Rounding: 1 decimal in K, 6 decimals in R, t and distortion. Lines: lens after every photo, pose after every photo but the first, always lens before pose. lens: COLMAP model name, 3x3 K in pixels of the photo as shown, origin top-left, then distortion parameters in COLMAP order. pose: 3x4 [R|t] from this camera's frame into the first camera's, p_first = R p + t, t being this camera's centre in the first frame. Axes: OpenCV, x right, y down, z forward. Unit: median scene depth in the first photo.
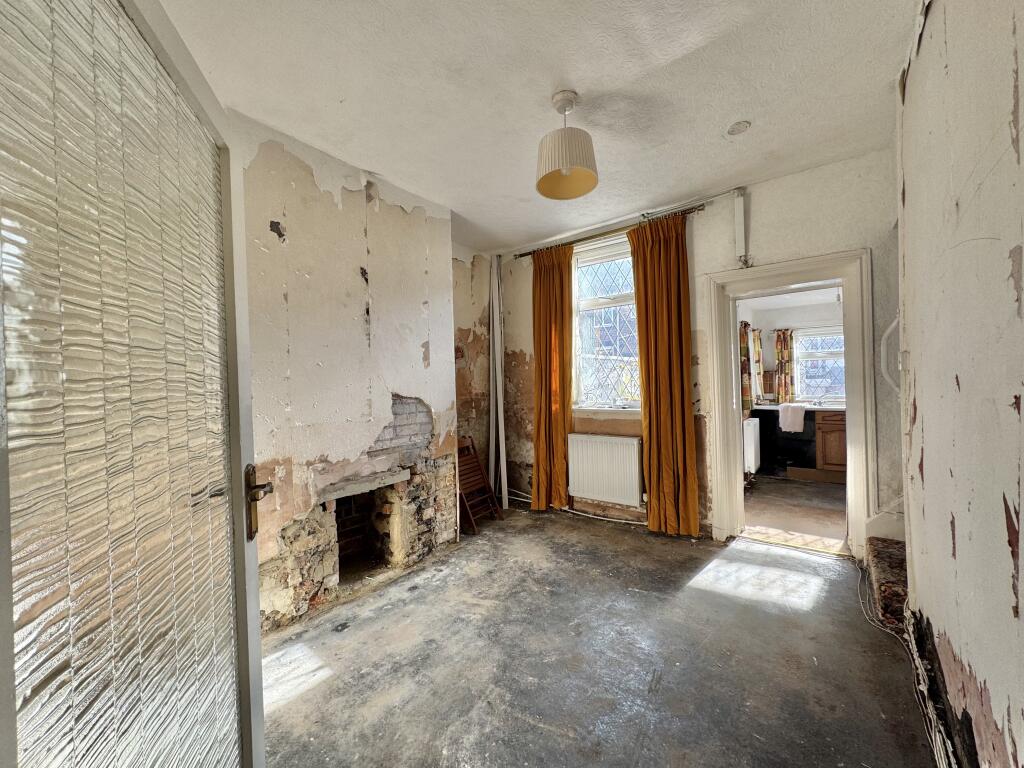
lens RADIAL K [[408.5, 0, 512.0], [0, 408.5, 384.0], [0, 0, 1]] dist [-0.001271, 0.000107]
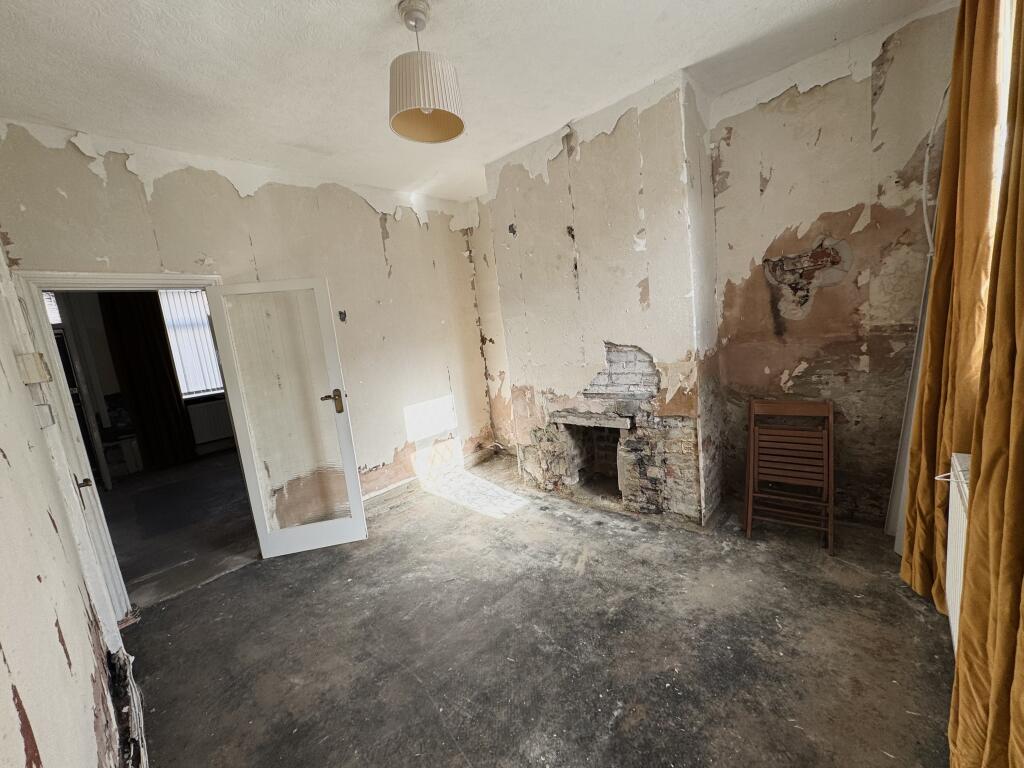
lens RADIAL K [[408.5, 0, 512.0], [0, 408.5, 384.0], [0, 0, 1]] dist [-0.001271, 0.000107]
pose [[-0.089168, 0.179048, -0.979791, 0.725359], [0.110662, 0.979400, 0.168906, -0.068805], [0.989850, -0.093365, -0.107145, 0.855019]]
